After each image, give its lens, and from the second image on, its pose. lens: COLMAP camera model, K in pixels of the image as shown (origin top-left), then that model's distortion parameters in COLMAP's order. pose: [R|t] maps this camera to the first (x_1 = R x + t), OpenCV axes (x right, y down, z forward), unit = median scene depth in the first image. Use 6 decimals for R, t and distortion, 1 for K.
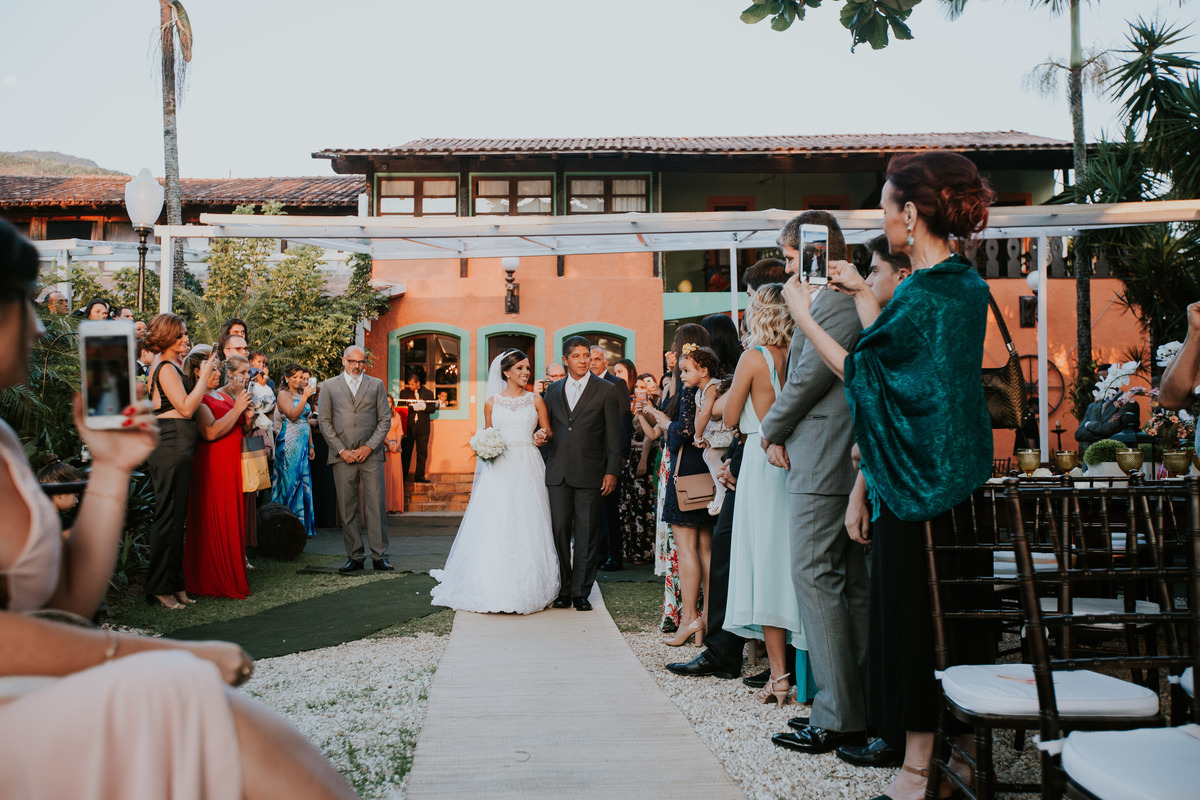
lens RADIAL K [[1132.7, 0, 595.0], [0, 1132.7, 398.3], [0, 0, 1]] dist [-0.000246, 0.135433]
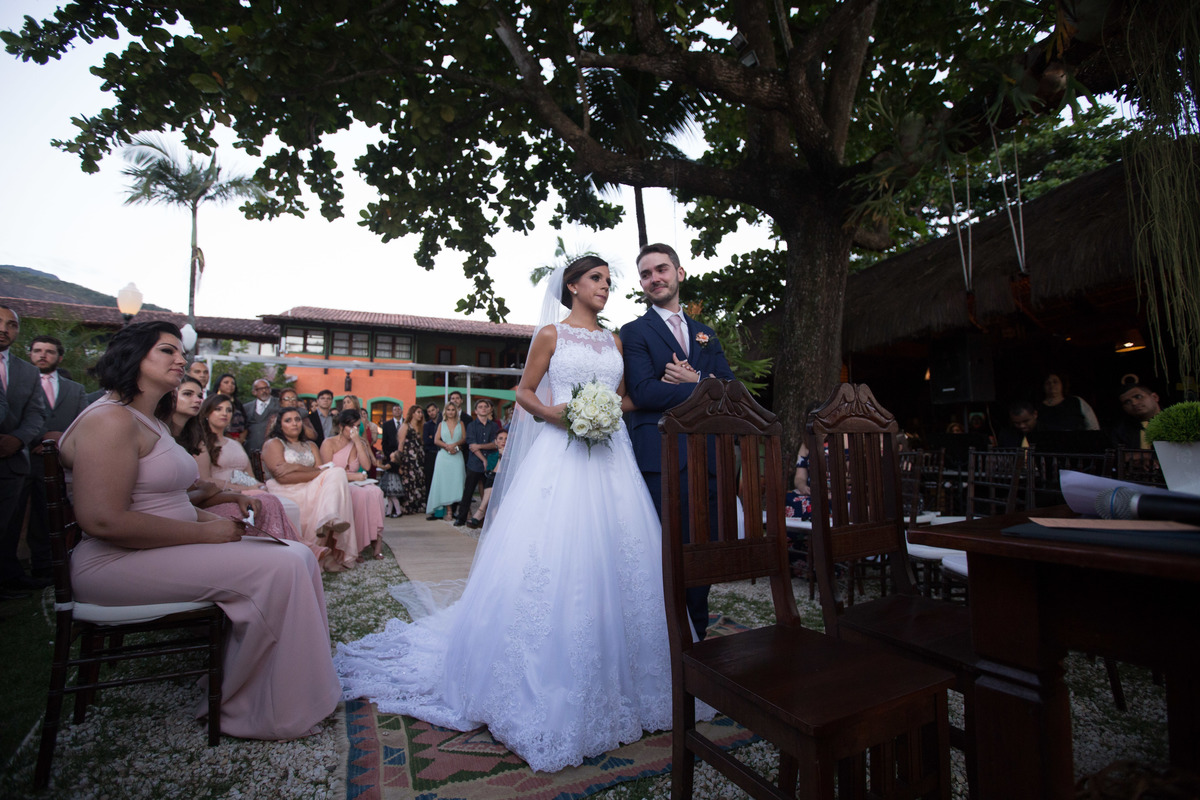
lens RADIAL K [[551.3, 0, 591.4], [0, 551.3, 402.8], [0, 0, 1]] dist [-0.044623, 0.014329]
pose [[0.924500, 0.042485, 0.378808, -0.040189], [-0.024642, 0.998352, -0.051830, -0.006355], [-0.380386, 0.038582, 0.924023, -0.240593]]
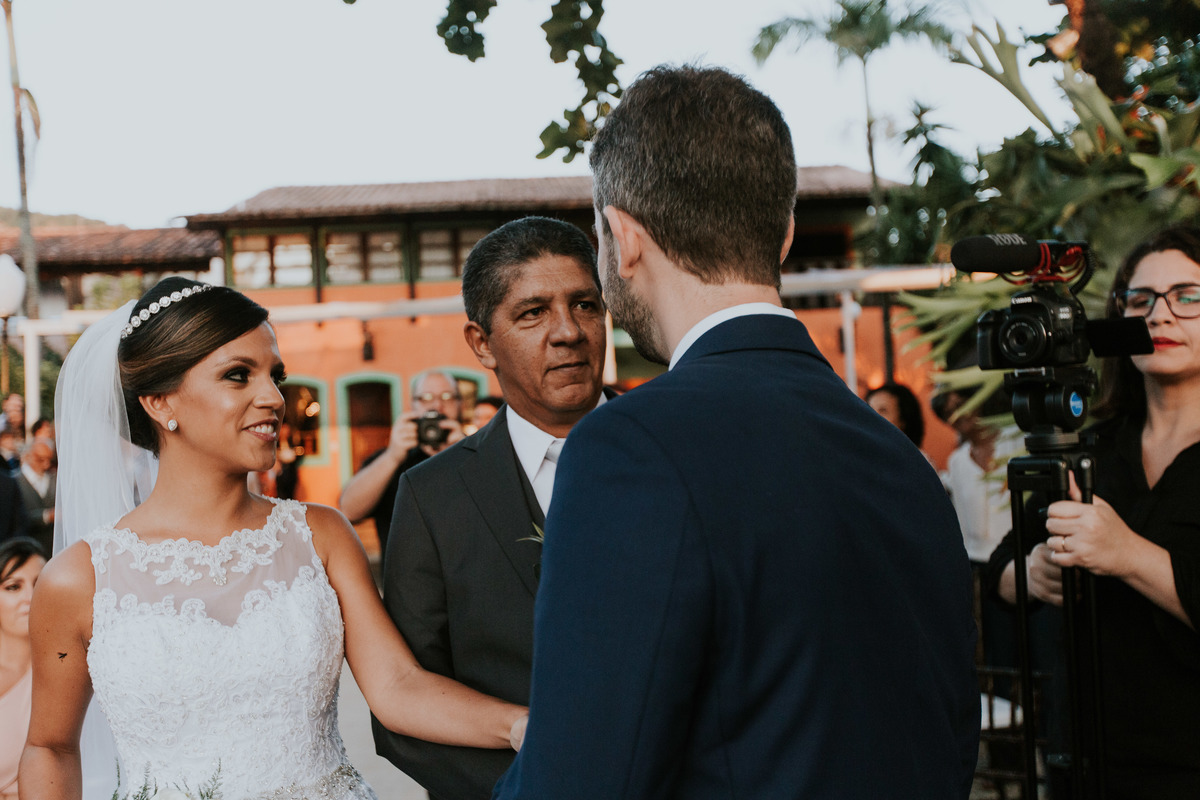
lens RADIAL K [[1159.5, 0, 602.4], [0, 1159.5, 399.6], [0, 0, 1]] dist [-0.009207, -0.010274]
pose [[0.992817, -0.048579, 0.109333, 0.024734], [0.048589, 0.998816, 0.002571, -0.036477], [-0.109328, 0.002760, 0.994002, -0.097011]]
